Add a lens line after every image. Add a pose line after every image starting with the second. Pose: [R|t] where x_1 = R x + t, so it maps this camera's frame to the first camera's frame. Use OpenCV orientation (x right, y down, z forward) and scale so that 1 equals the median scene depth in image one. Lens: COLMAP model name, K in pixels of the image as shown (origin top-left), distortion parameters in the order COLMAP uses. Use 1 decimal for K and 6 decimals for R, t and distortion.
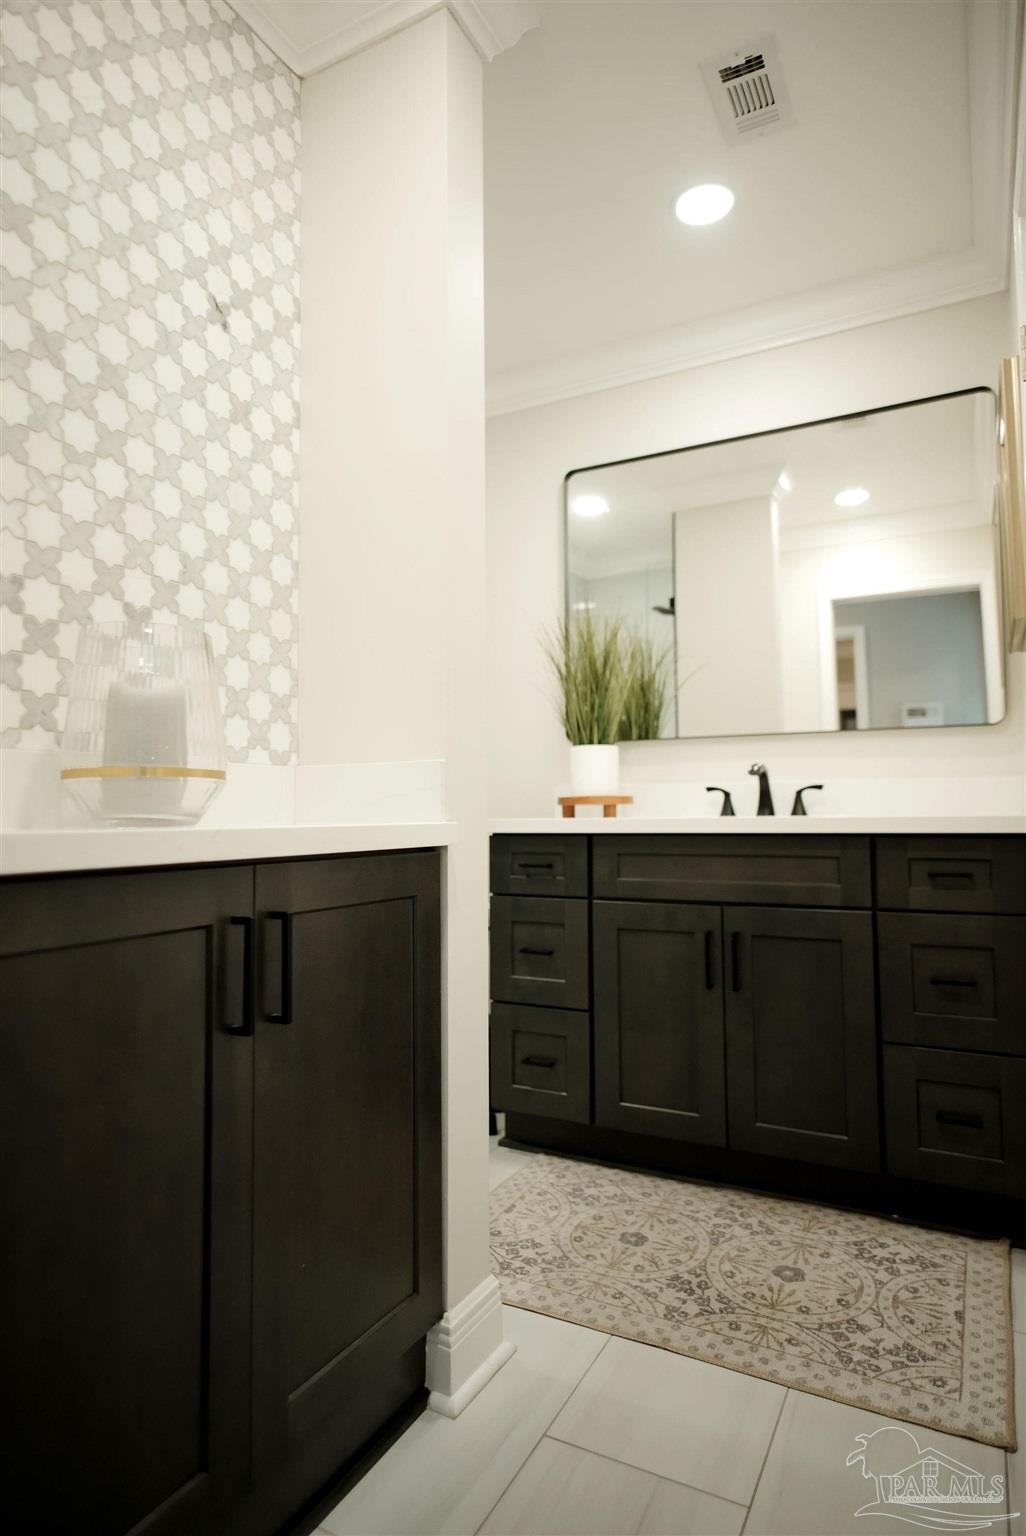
lens RADIAL K [[886.1, 0, 511.9], [0, 886.1, 766.3], [0, 0, 1]] dist [0.002977, 0.001026]
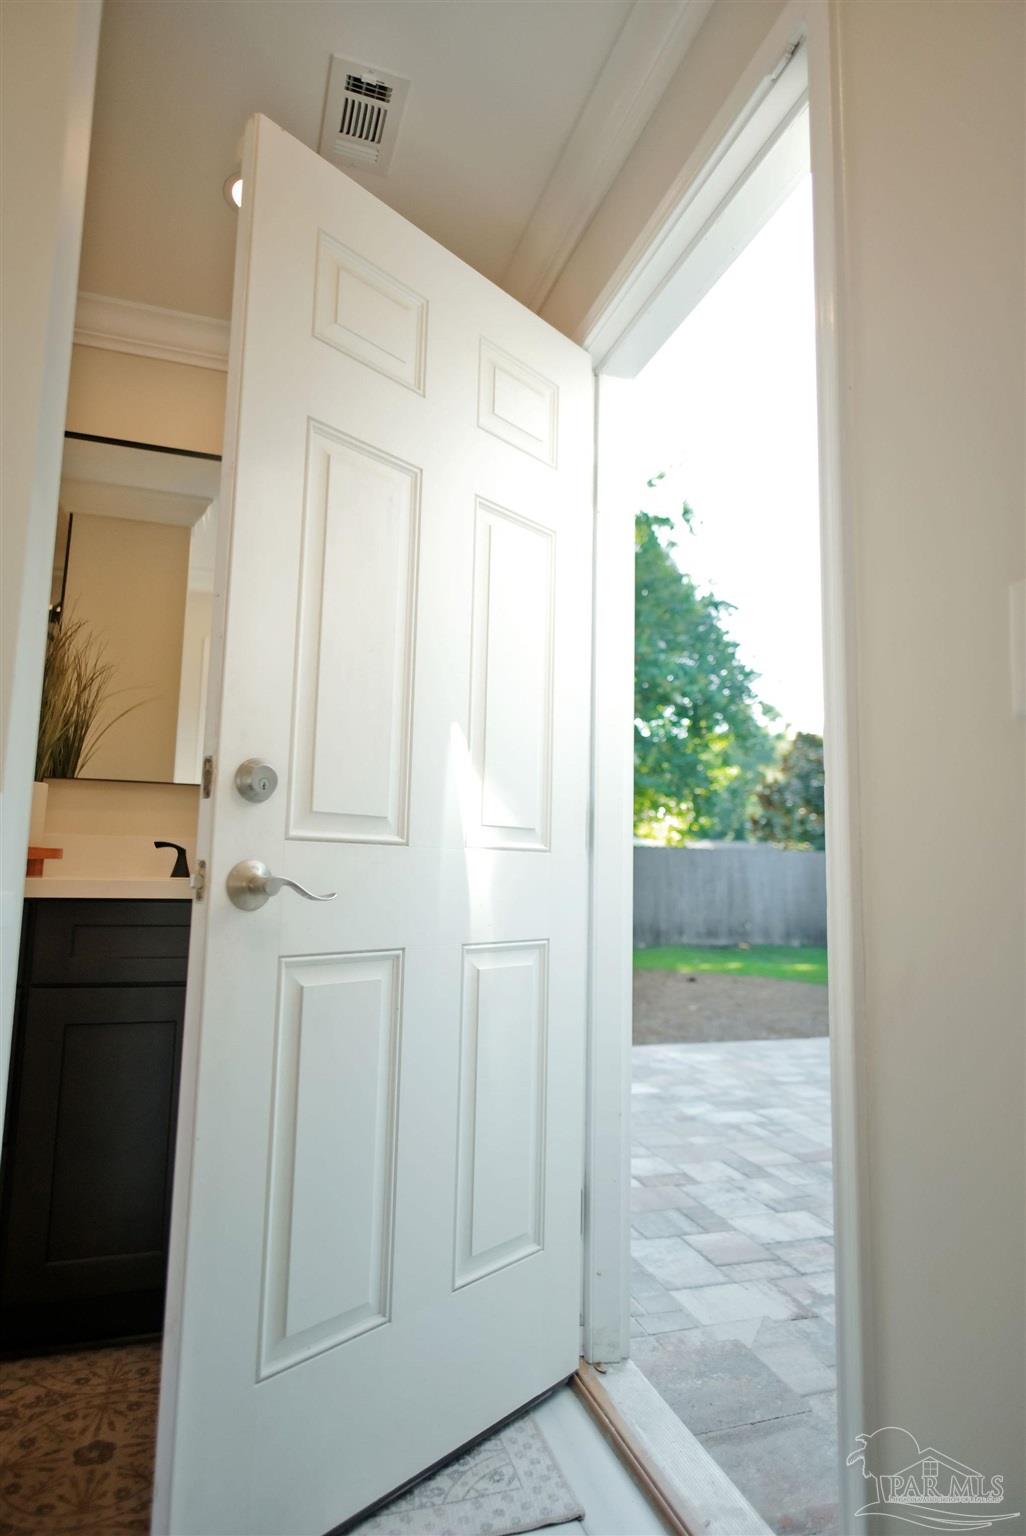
lens RADIAL K [[886.1, 0, 513.3], [0, 886.1, 764.2], [0, 0, 1]] dist [0.002977, 0.001026]
pose [[0.699508, 0.110493, 0.706031, -0.188982], [-0.061919, 0.993630, -0.094155, 0.010264], [-0.711937, 0.022146, 0.701894, 0.203360]]
